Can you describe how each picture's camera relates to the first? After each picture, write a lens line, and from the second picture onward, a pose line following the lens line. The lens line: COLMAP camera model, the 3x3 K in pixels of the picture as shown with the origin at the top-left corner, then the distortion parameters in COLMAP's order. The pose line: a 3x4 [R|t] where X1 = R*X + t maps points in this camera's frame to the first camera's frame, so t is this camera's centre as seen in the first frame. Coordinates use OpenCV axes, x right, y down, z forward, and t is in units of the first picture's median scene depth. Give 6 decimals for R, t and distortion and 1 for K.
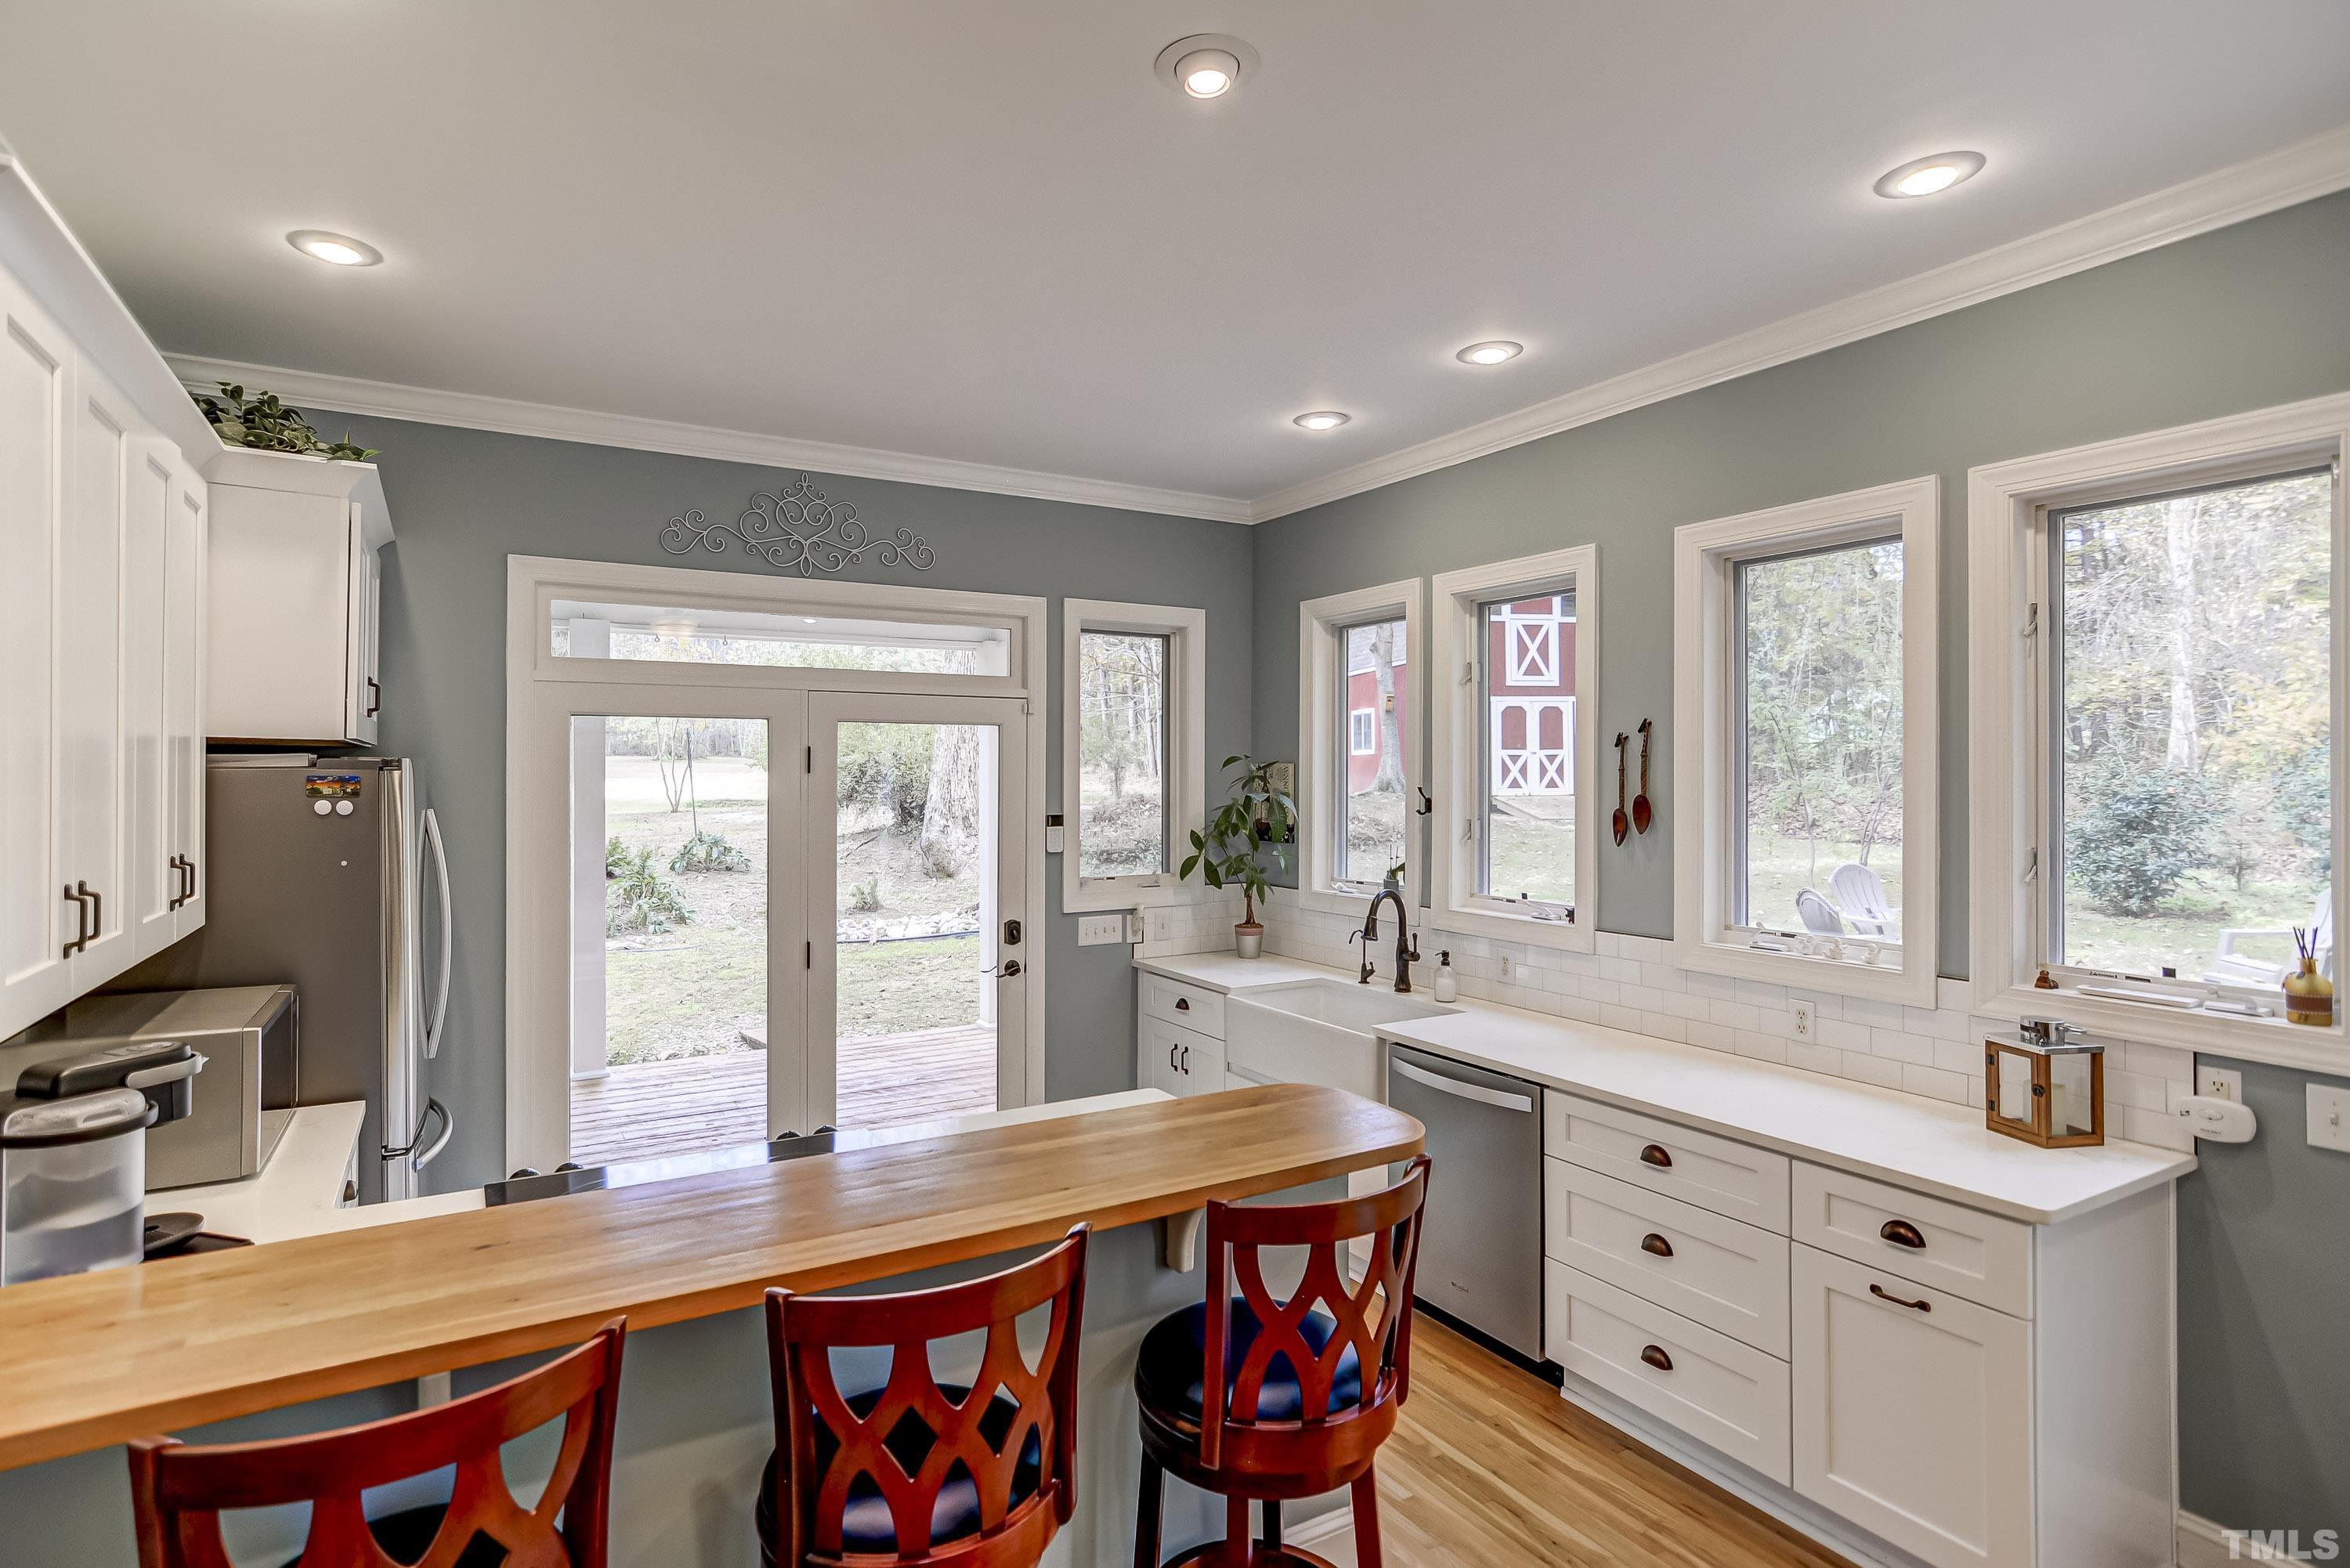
lens RADIAL K [[1171.6, 0, 1094.6], [0, 1171.6, 778.1], [0, 0, 1]] dist [-0.002083, 0.002081]
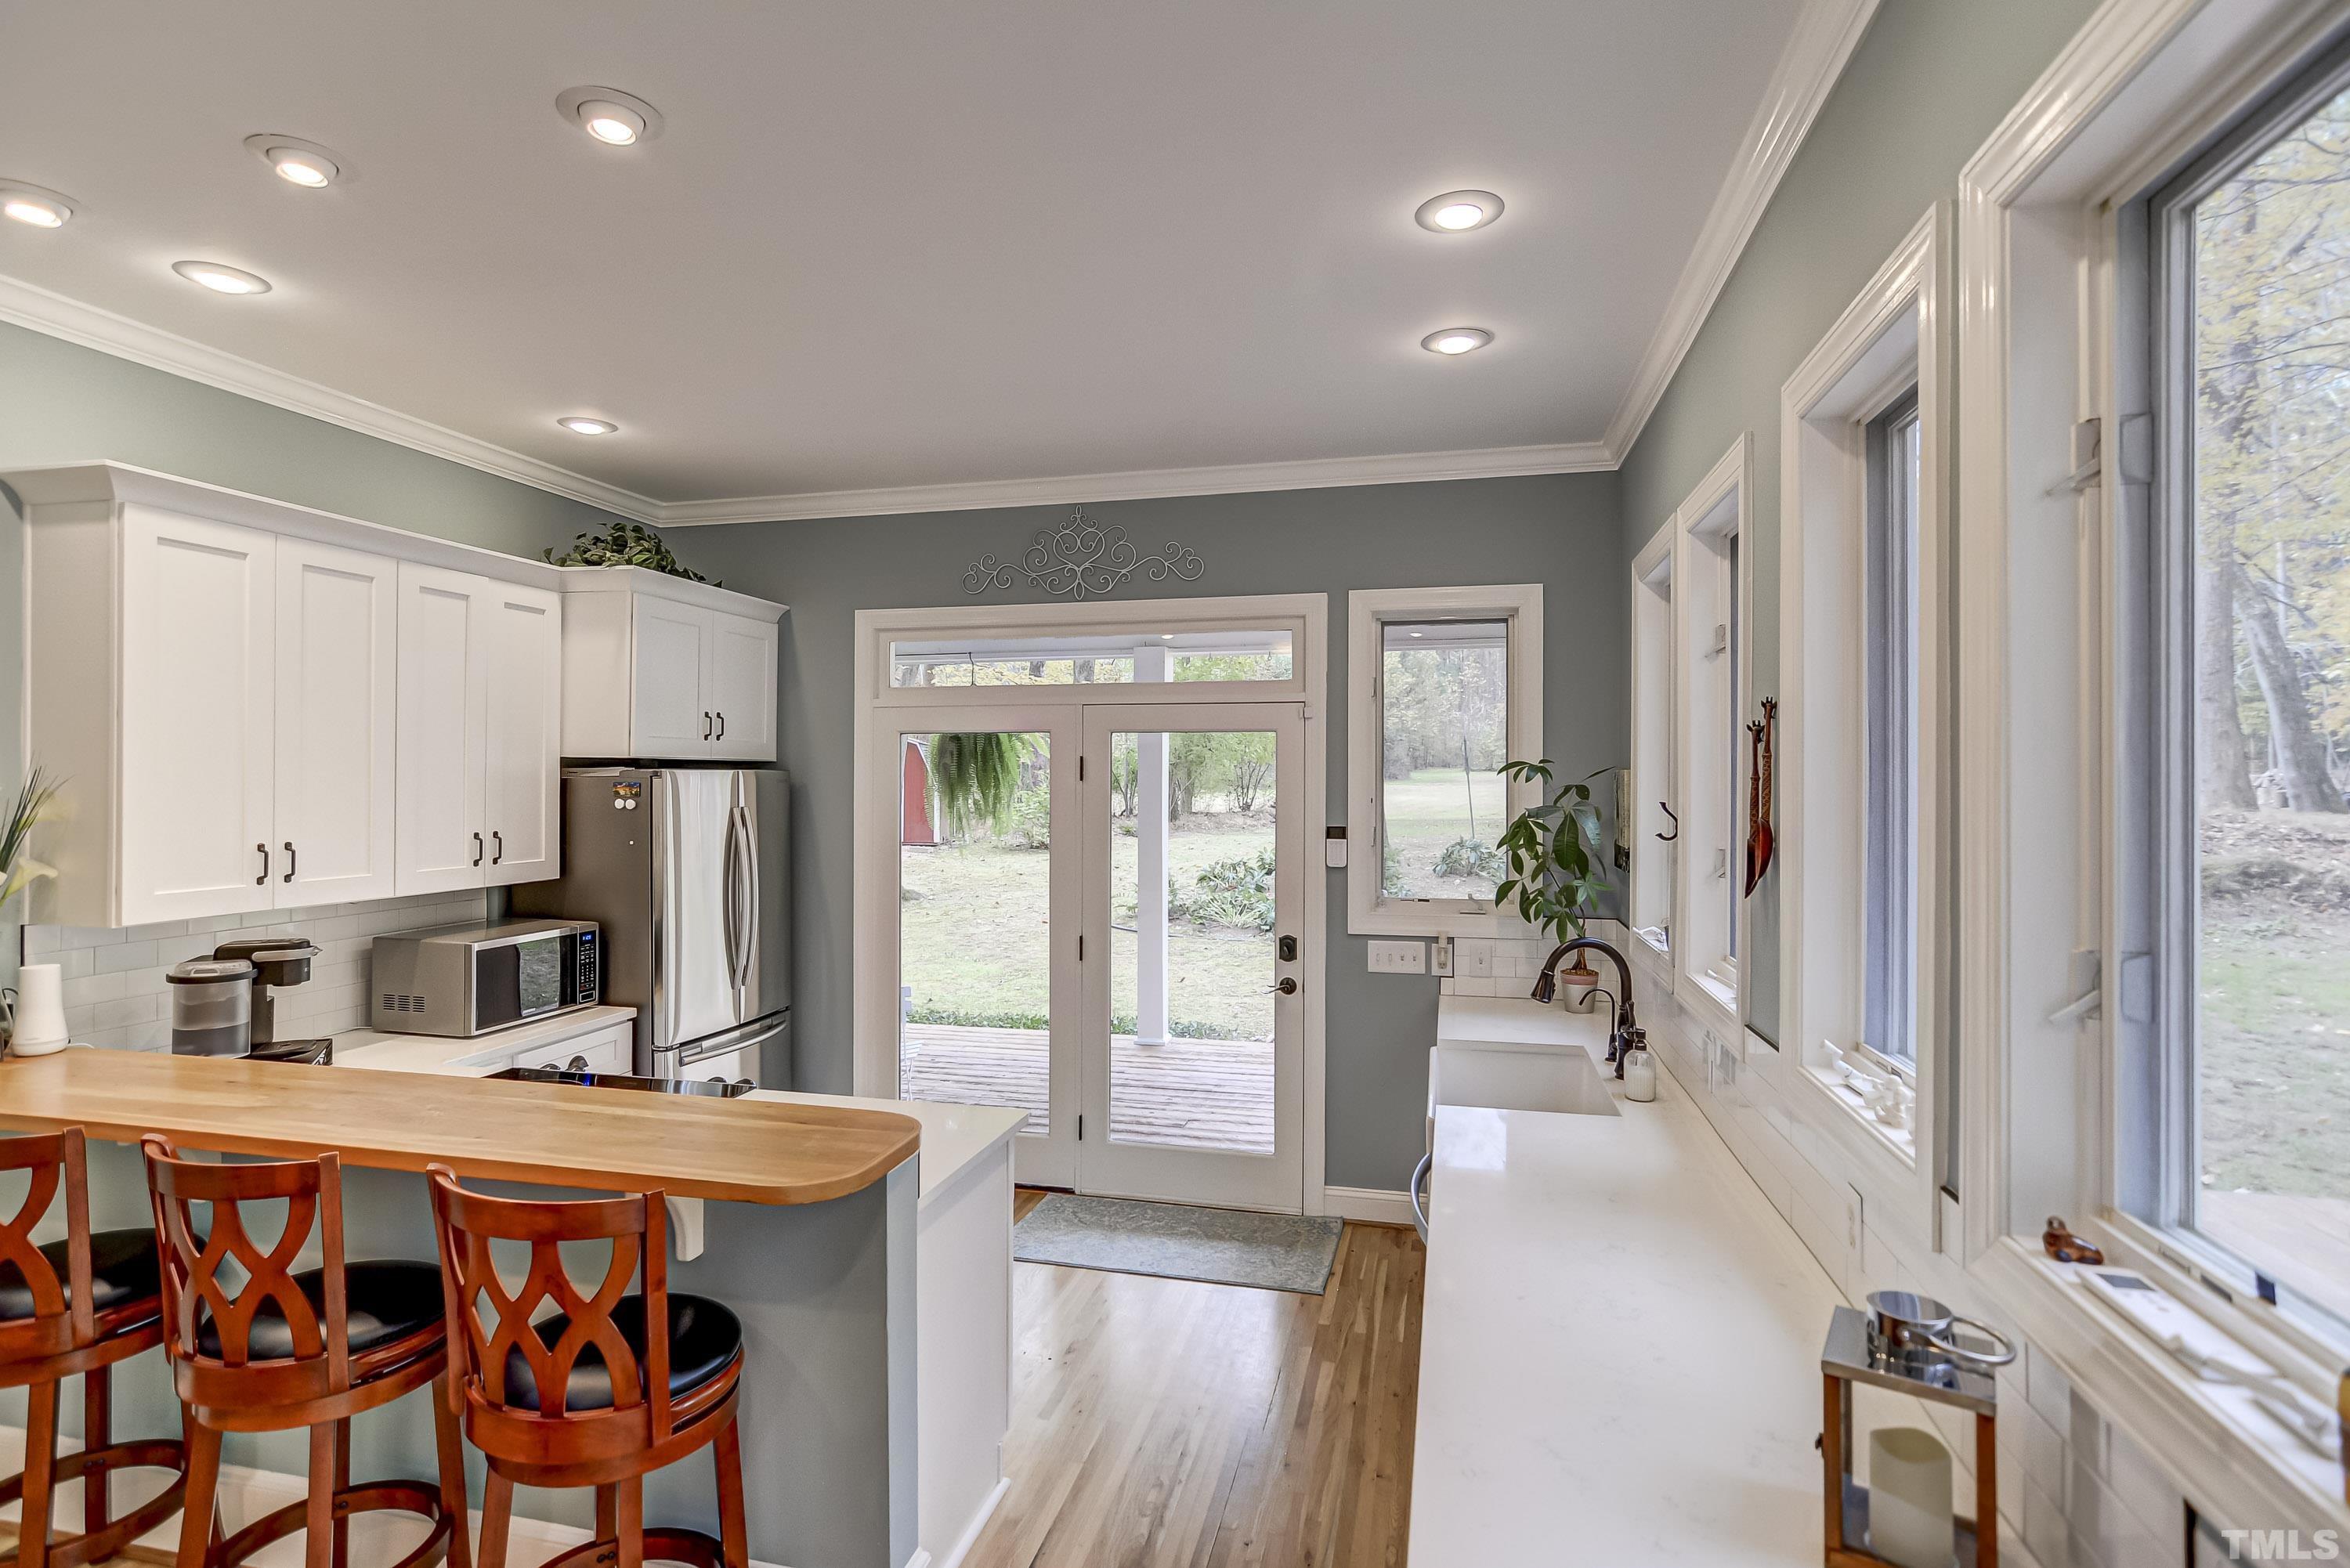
lens RADIAL K [[1147.8, 0, 1152.6], [0, 1147.8, 778.2], [0, 0, 1]] dist [-0.001027, 0.000387]
pose [[0.728894, 0.000209, -0.684626, 0.708884], [-0.004008, 0.999984, -0.003961, -0.003669], [0.684615, 0.005631, 0.728883, 0.353687]]
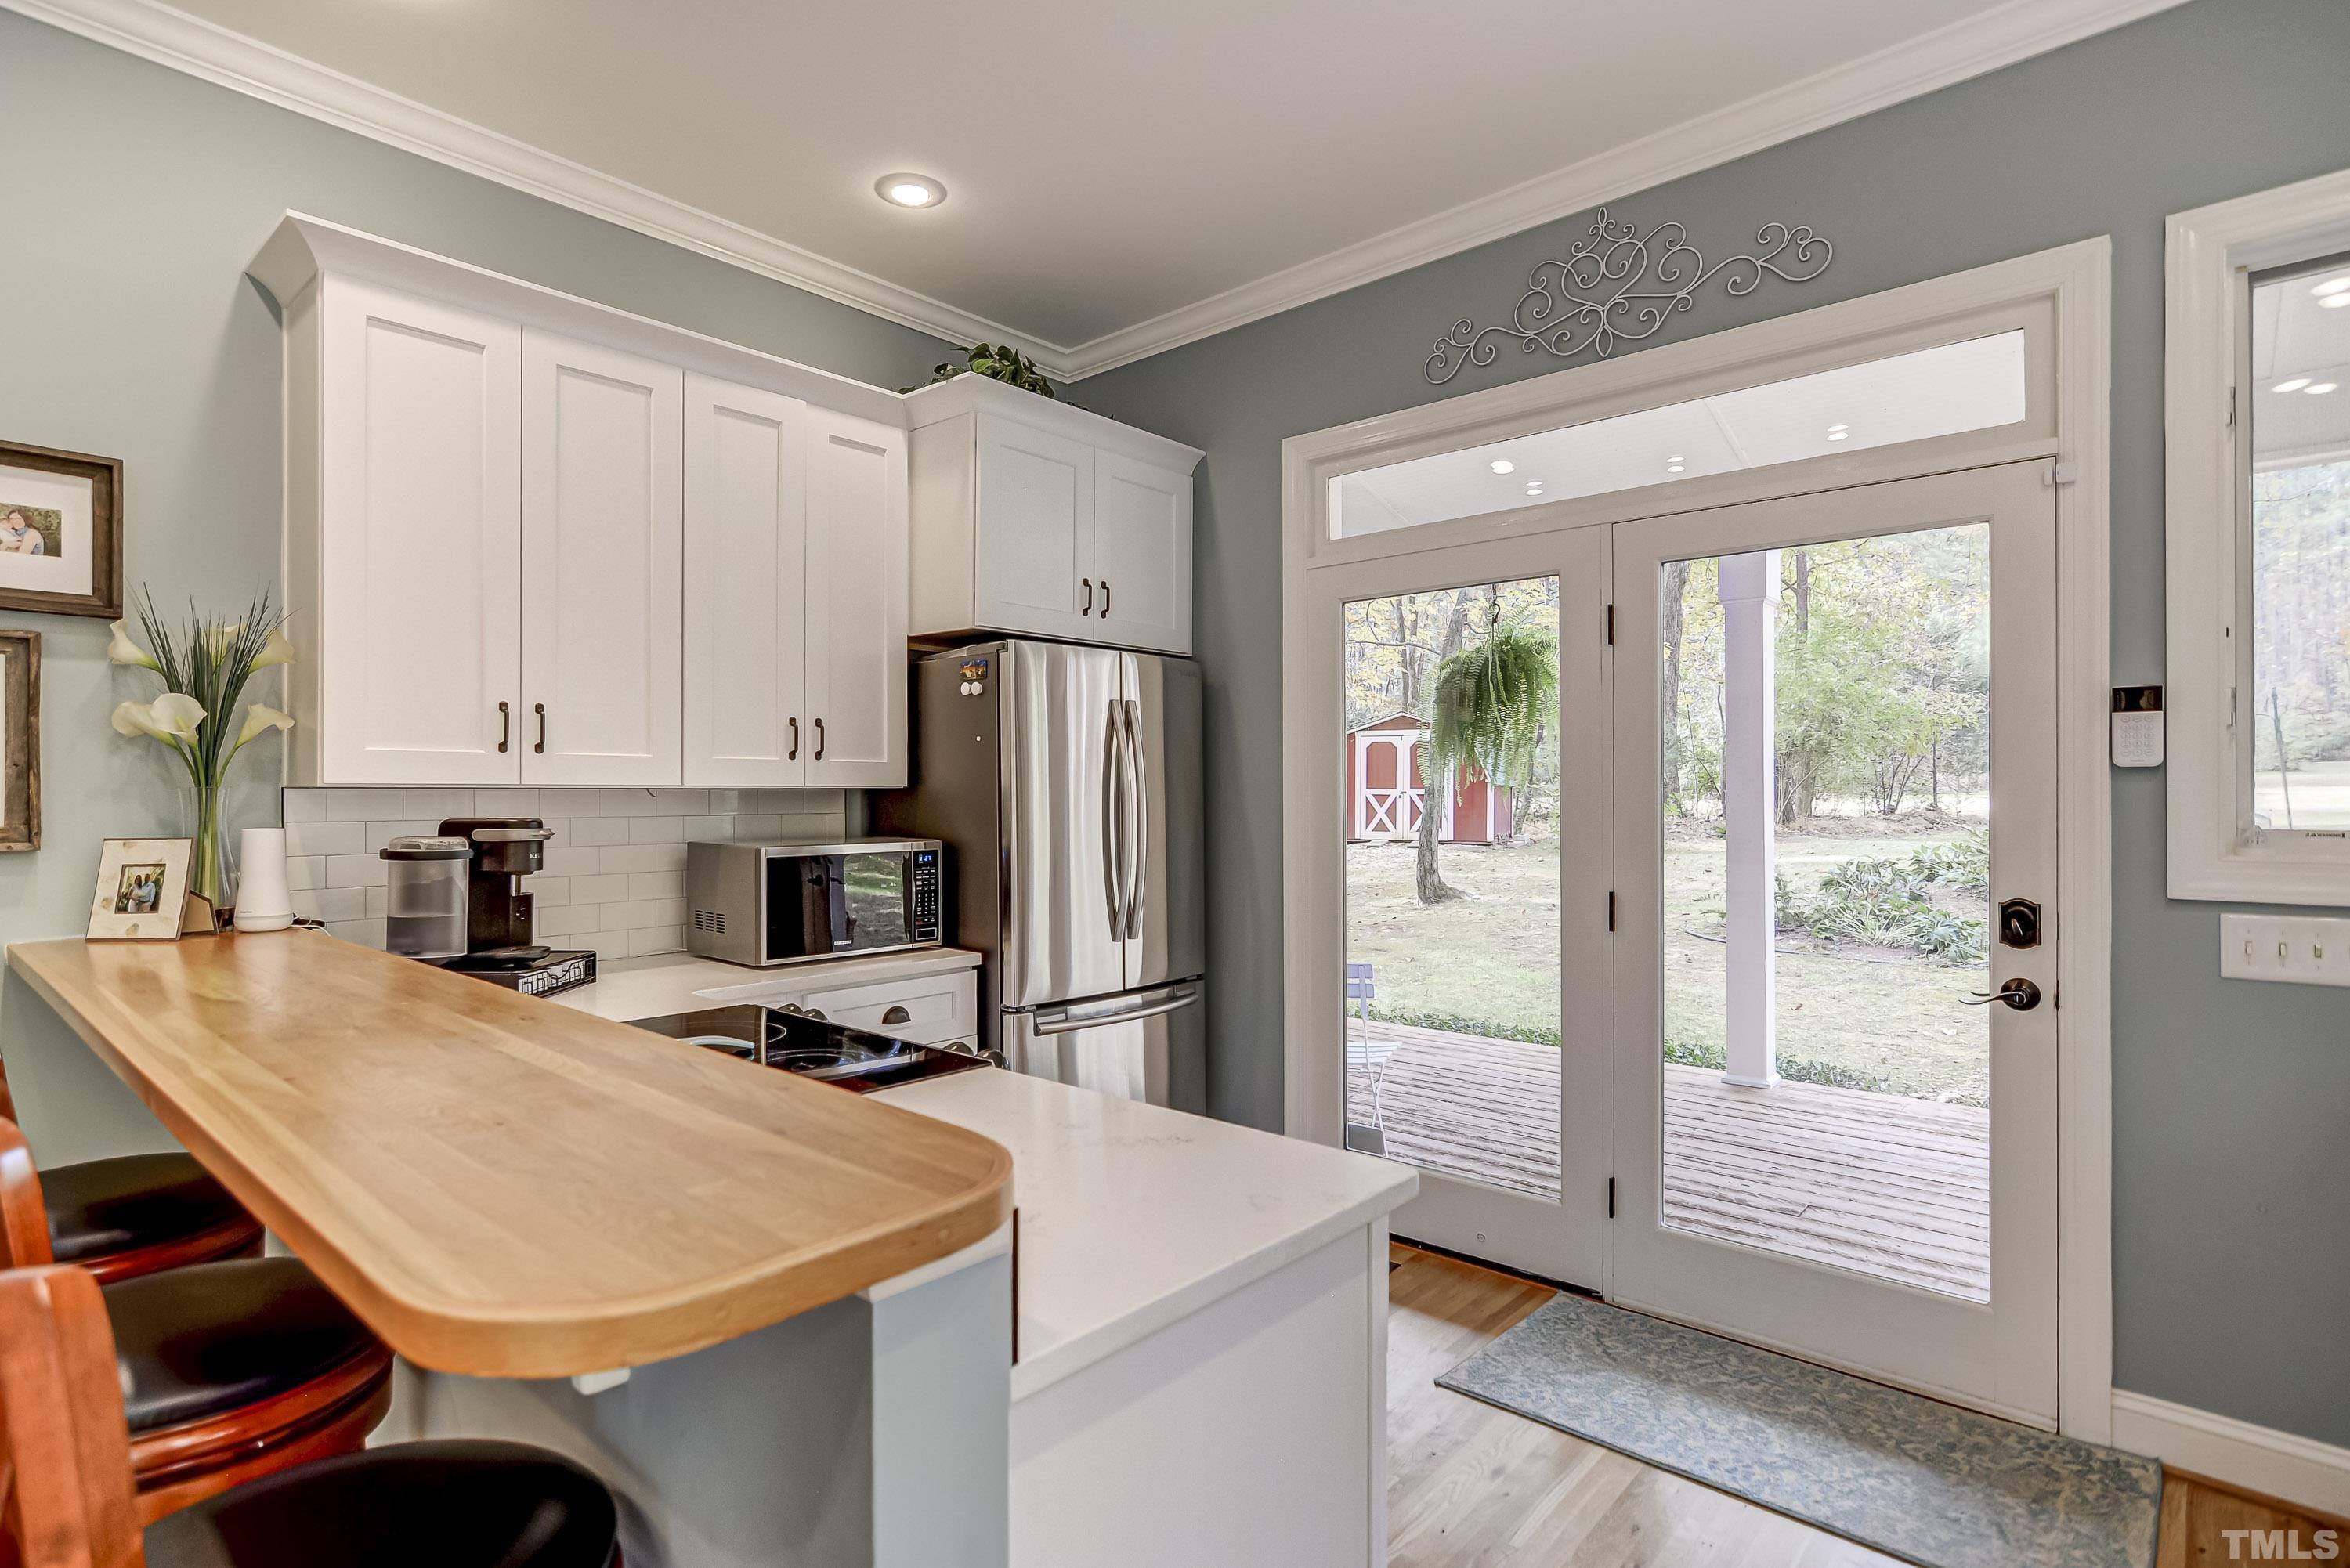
lens RADIAL K [[1152.1, 0, 1160.2], [0, 1152.1, 790.3], [0, 0, 1]] dist [-0.002642, 0.000921]
pose [[0.329696, -0.004805, -0.944075, 0.402974], [-0.002071, 0.999981, -0.005813, 0.112675], [0.944085, 0.003872, 0.329680, 0.702192]]
